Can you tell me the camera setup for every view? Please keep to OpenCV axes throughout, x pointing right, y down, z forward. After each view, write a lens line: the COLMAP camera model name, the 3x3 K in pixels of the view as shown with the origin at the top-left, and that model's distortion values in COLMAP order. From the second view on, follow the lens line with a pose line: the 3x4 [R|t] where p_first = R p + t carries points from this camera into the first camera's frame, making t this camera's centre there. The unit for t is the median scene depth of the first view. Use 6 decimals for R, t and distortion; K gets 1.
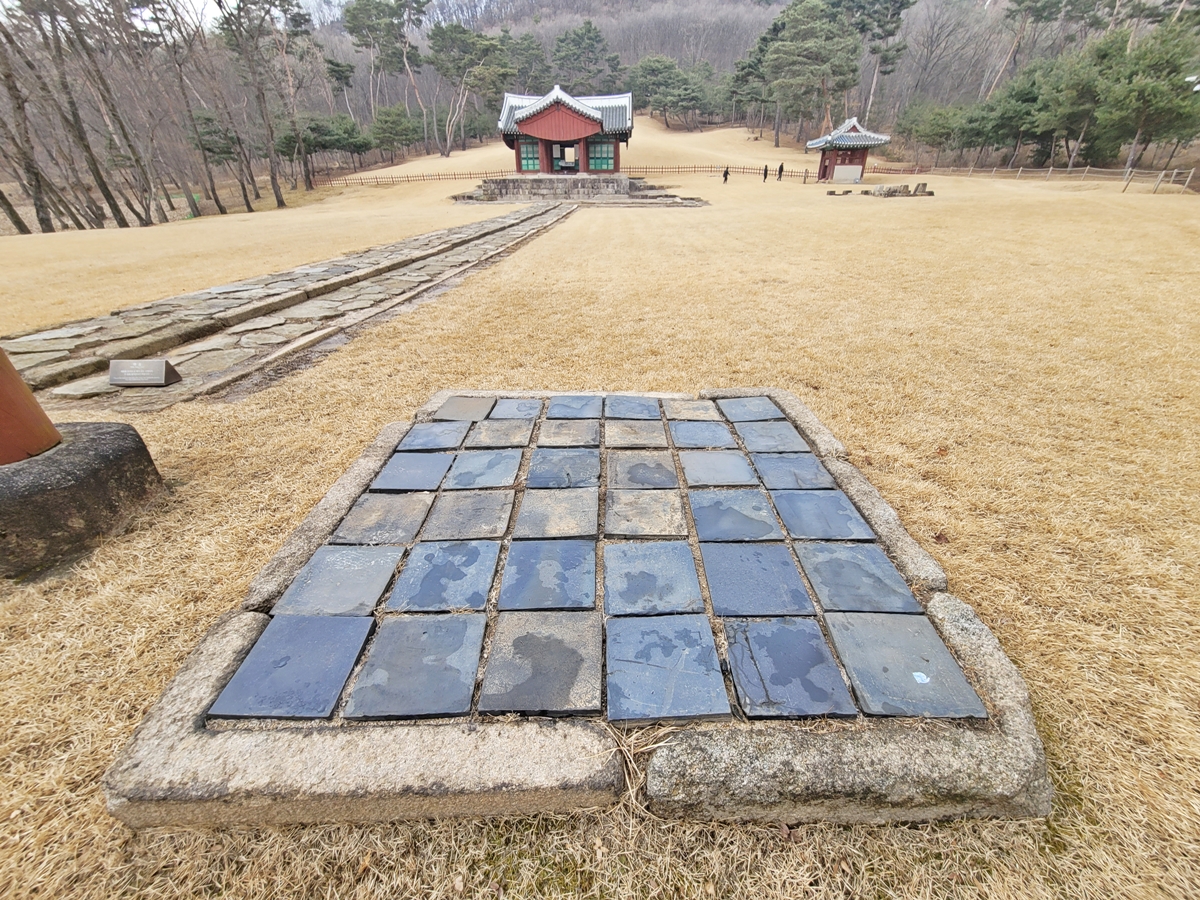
lens RADIAL K [[487.3, 0, 605.0], [0, 487.3, 450.5], [0, 0, 1]] dist [-0.001778, -0.000126]
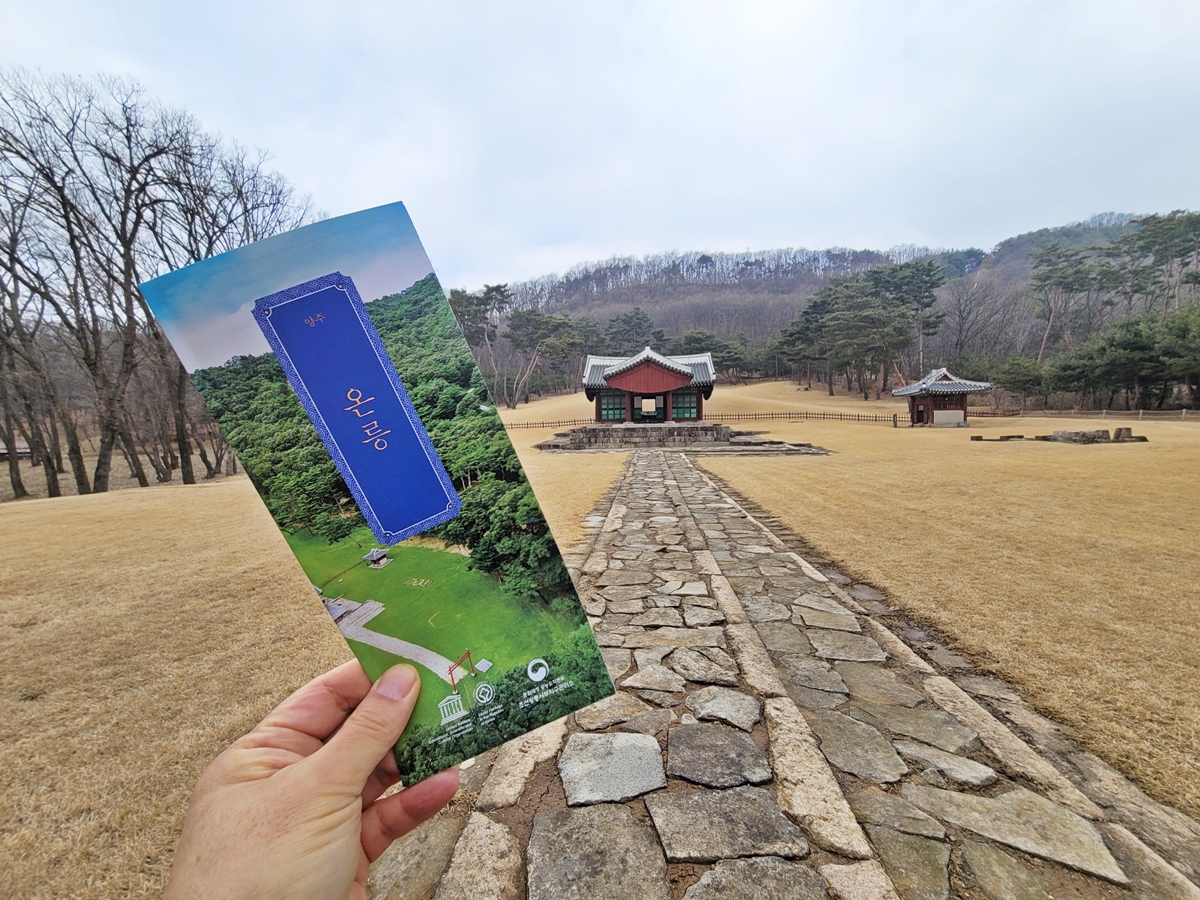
lens RADIAL K [[510.5, 0, 606.9], [0, 510.5, 449.6], [0, 0, 1]] dist [-0.000373, -0.000468]
pose [[0.998378, -0.010393, -0.055984, -0.104363], [-0.015465, 0.896749, -0.442270, -0.070134], [0.054800, 0.442418, 0.895133, 0.113026]]
